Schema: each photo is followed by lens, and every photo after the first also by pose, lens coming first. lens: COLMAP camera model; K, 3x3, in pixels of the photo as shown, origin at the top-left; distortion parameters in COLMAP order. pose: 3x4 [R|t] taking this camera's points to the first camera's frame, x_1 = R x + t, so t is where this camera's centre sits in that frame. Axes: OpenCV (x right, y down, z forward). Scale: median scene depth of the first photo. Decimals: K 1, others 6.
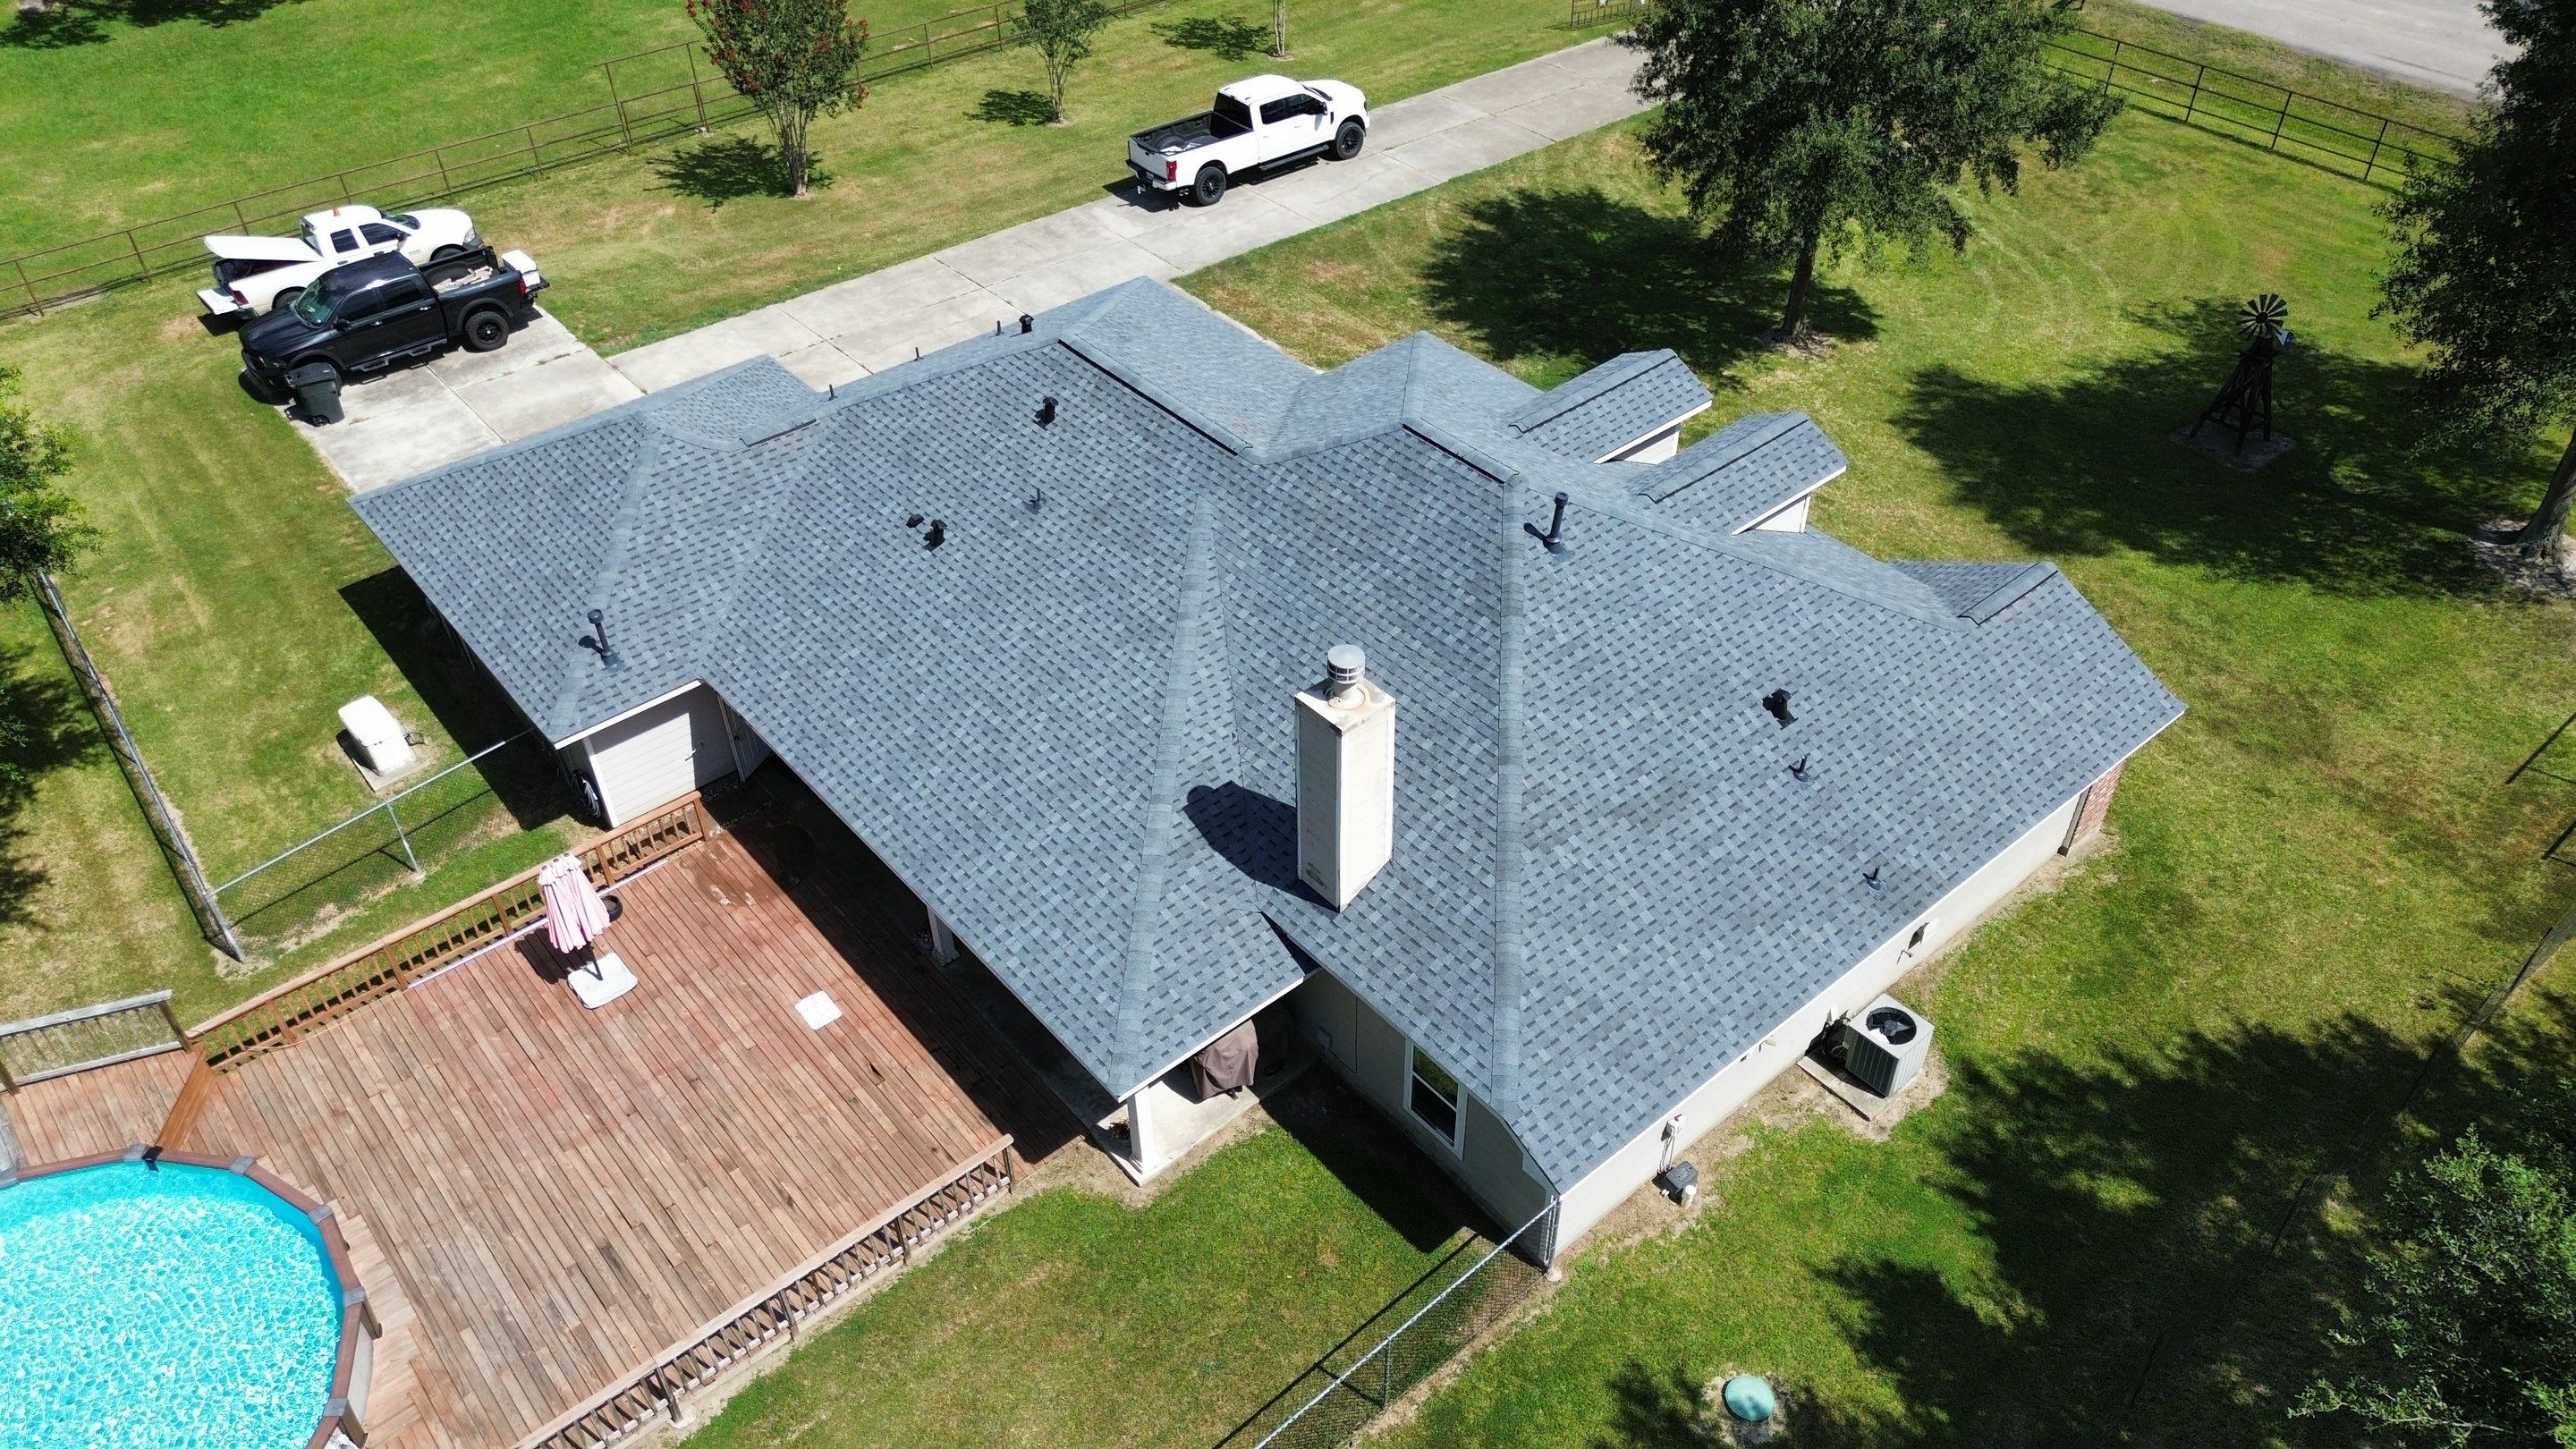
lens RADIAL K [[1831.9, 0, 1288.6], [0, 1831.9, 719.5], [0, 0, 1]] dist [0.076330, -0.081999]
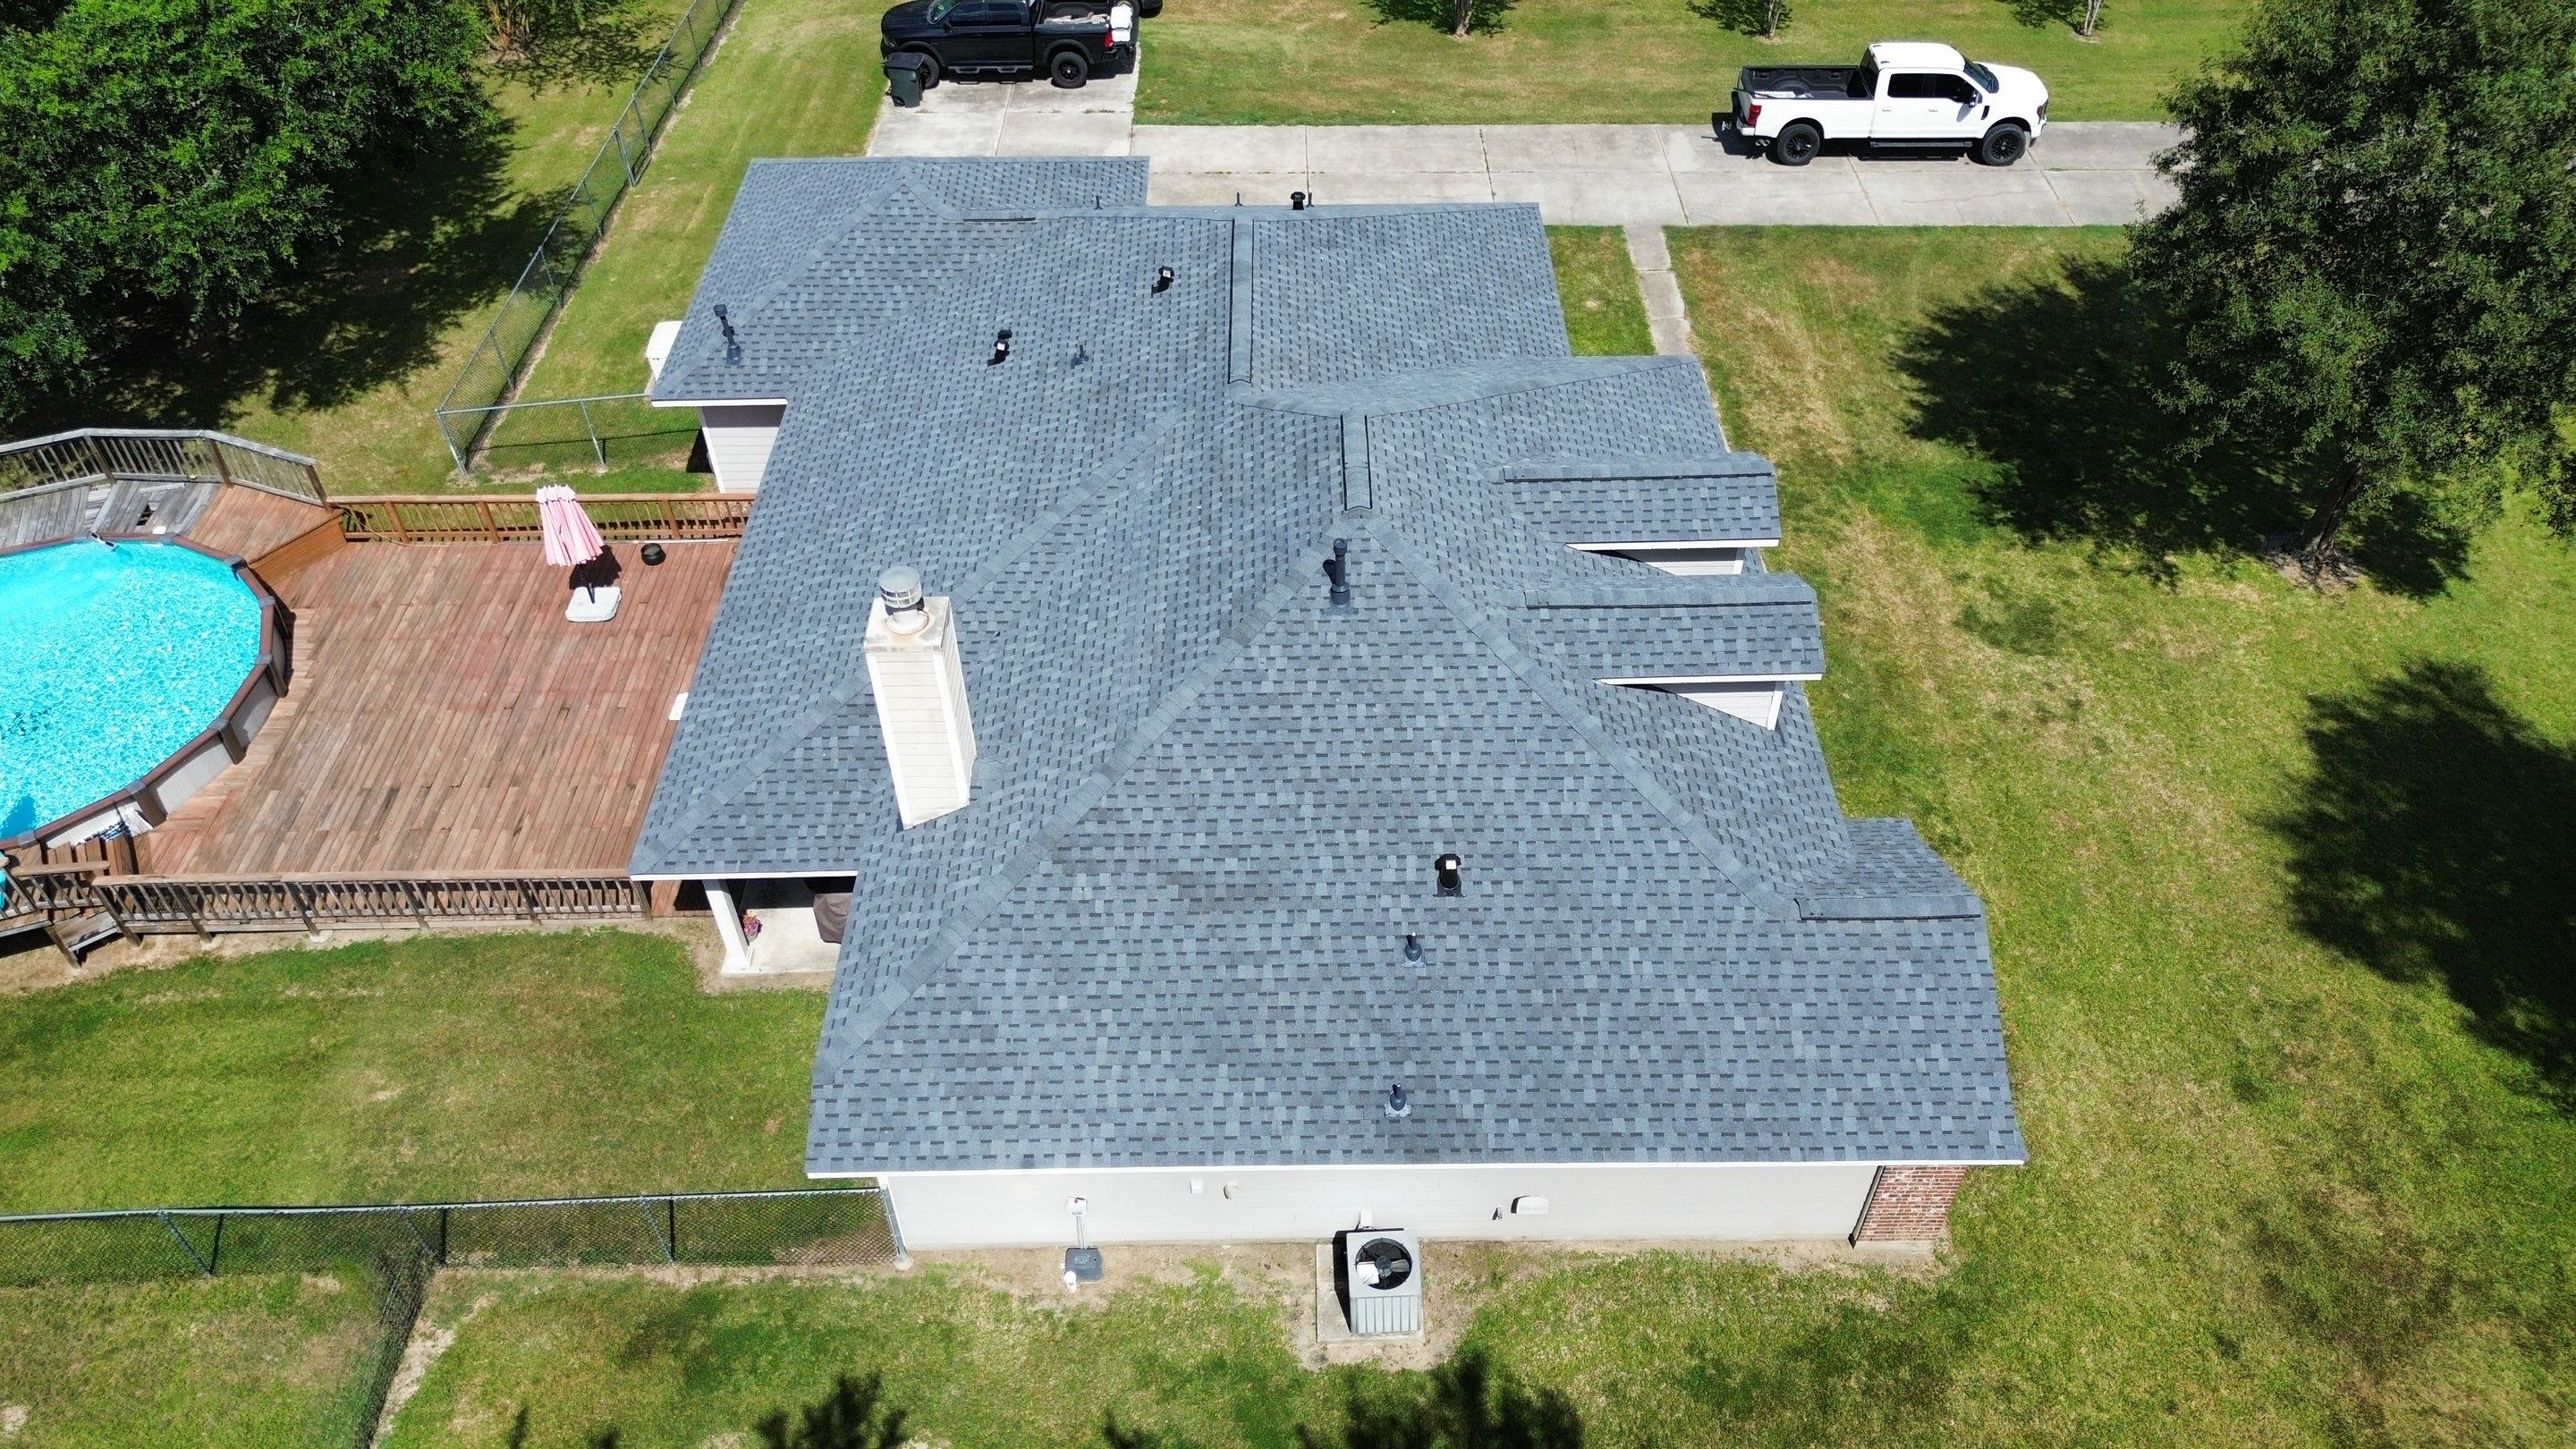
lens RADIAL K [[1831.9, 0, 1294.1], [0, 1831.9, 721.2], [0, 0, 1]] dist [0.076330, -0.081999]
pose [[0.770928, 0.442371, -0.458234, 0.474991], [-0.407630, 0.895491, 0.178698, -0.160129], [0.489395, 0.049027, 0.870683, 0.188043]]
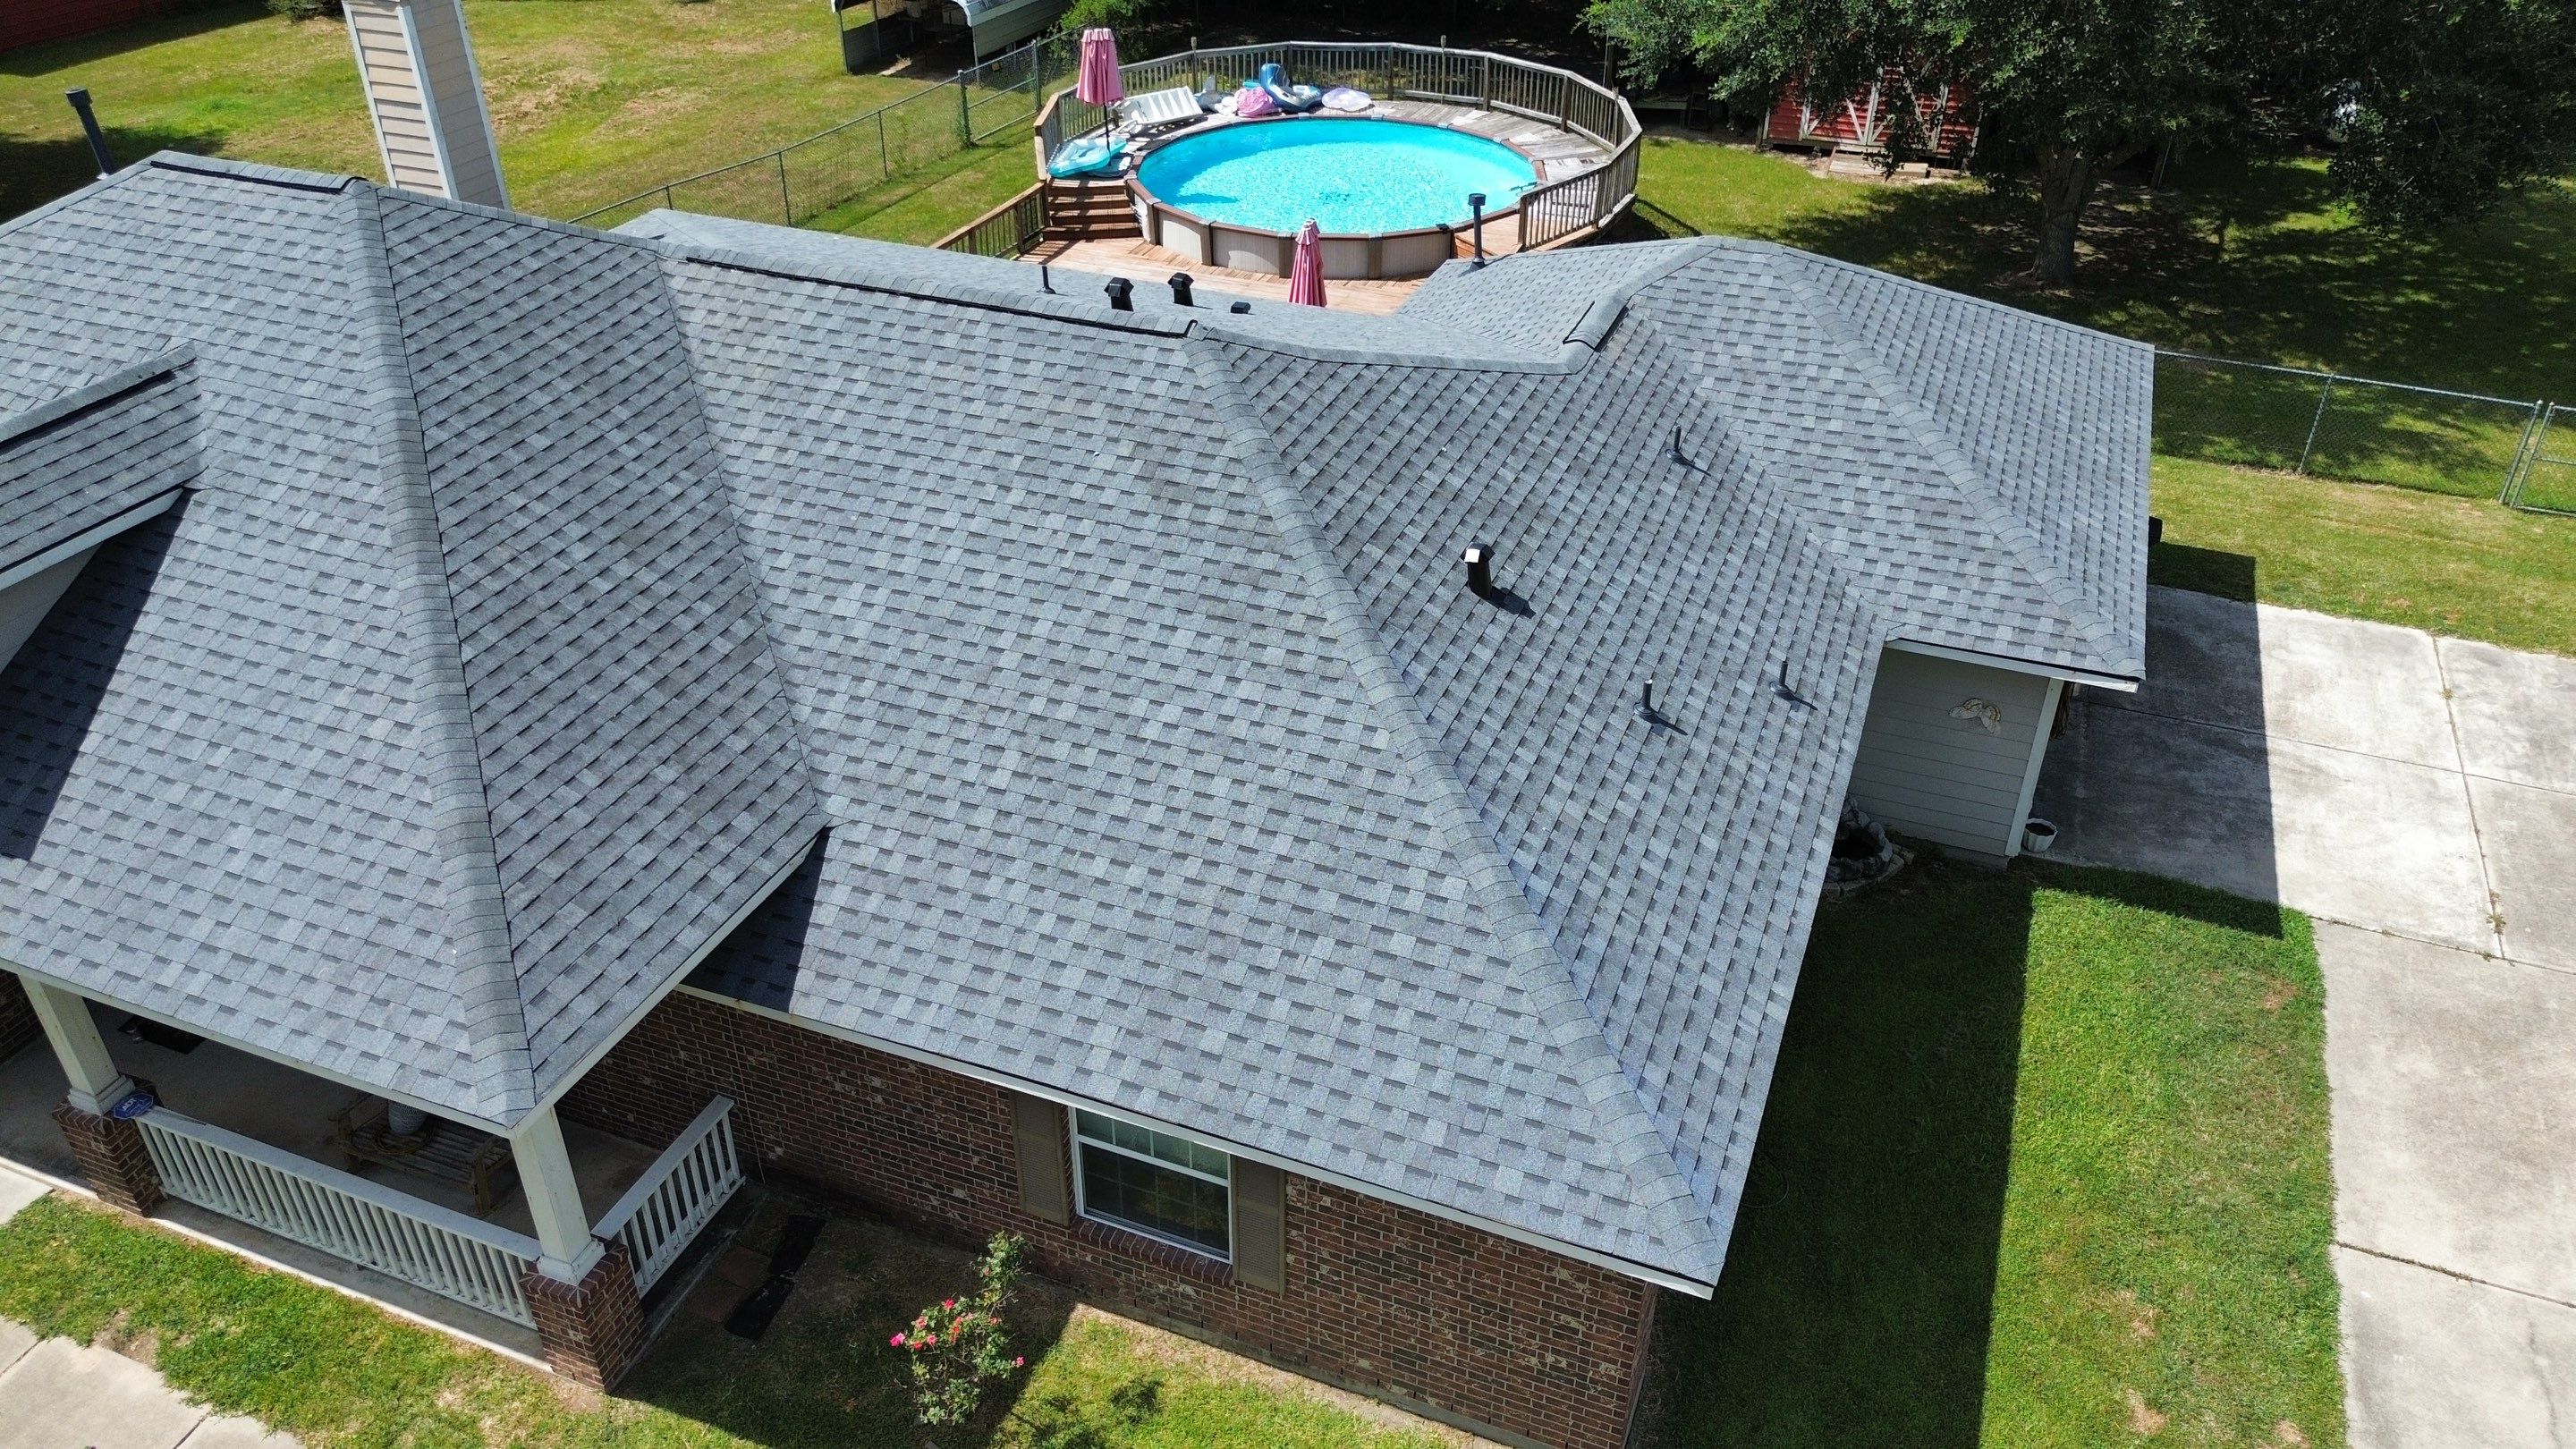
lens RADIAL K [[1831.9, 0, 1293.2], [0, 1831.9, 728.7], [0, 0, 1]] dist [0.076330, -0.081999]
pose [[-0.881578, 0.268811, -0.388021, 0.071590], [-0.291933, 0.335474, 0.895674, -0.628765], [0.370939, 0.902883, -0.217272, 1.245962]]
